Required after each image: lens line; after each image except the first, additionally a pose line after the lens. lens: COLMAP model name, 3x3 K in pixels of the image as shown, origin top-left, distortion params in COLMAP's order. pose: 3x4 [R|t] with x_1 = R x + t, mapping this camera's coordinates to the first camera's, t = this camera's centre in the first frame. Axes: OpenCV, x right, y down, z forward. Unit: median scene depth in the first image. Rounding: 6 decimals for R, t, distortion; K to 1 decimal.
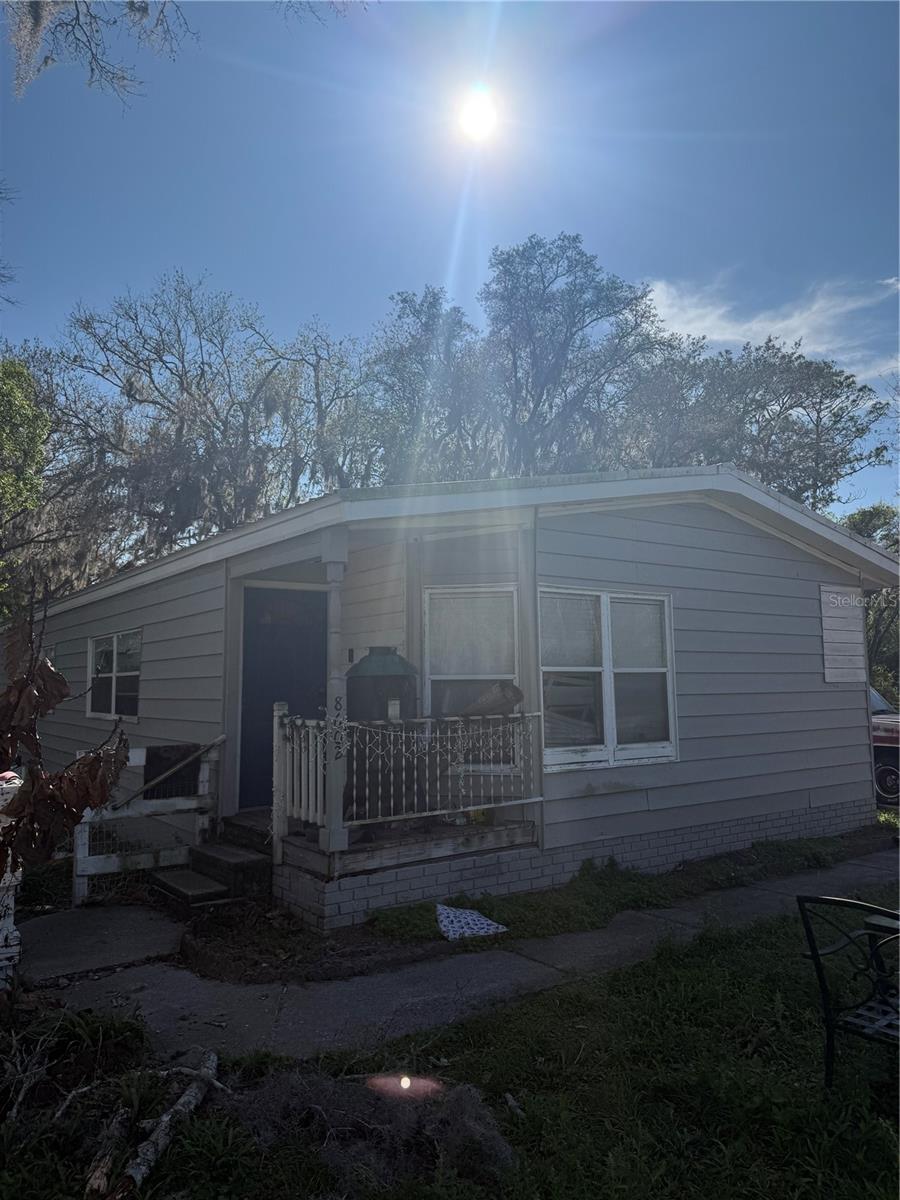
lens RADIAL K [[858.1, 0, 451.9], [0, 858.1, 597.0], [0, 0, 1]] dist [0.075524, -0.041553]
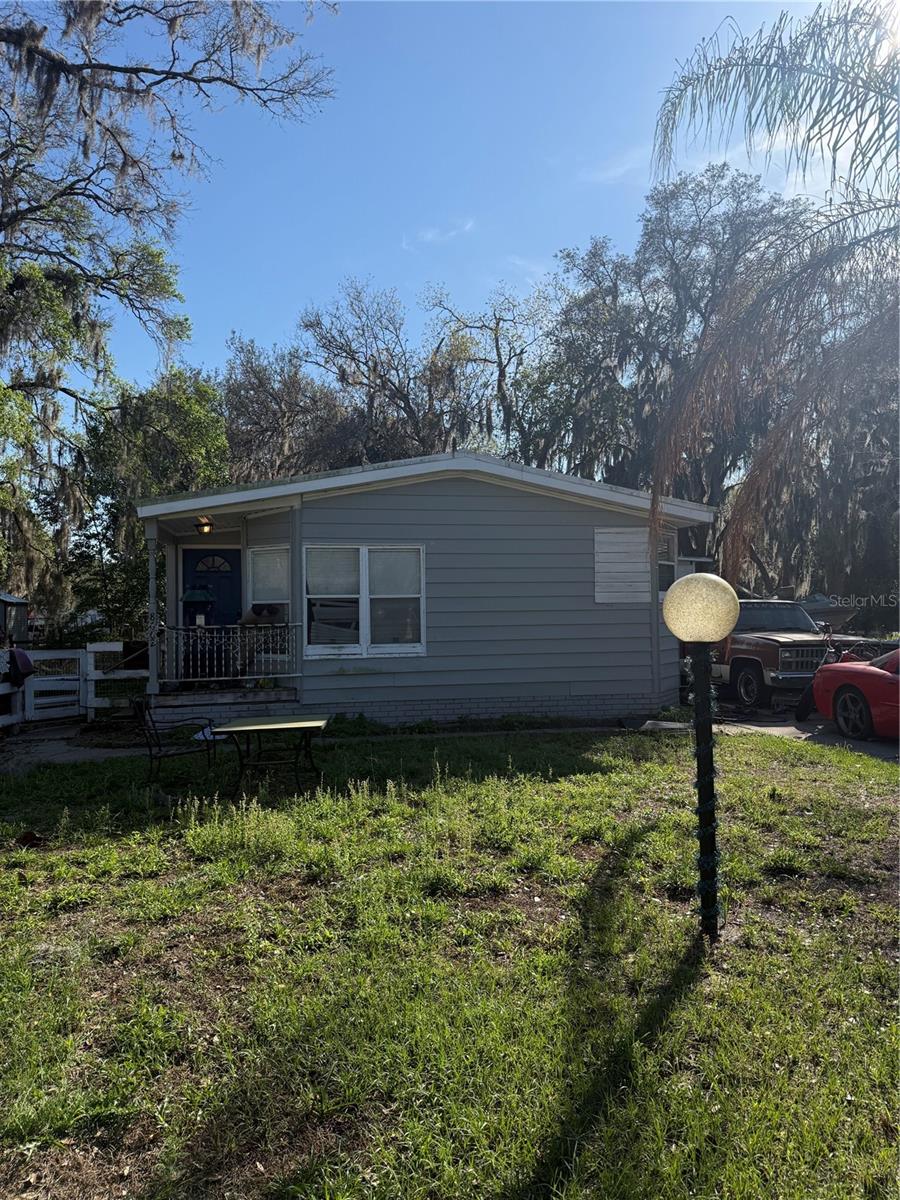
lens RADIAL K [[858.1, 0, 449.3], [0, 858.1, 595.0], [0, 0, 1]] dist [0.075524, -0.041553]
pose [[0.911583, -0.010328, -0.410987, 0.969828], [0.044748, 0.996238, 0.074216, -0.025243], [0.408675, -0.086045, 0.908615, -0.342128]]
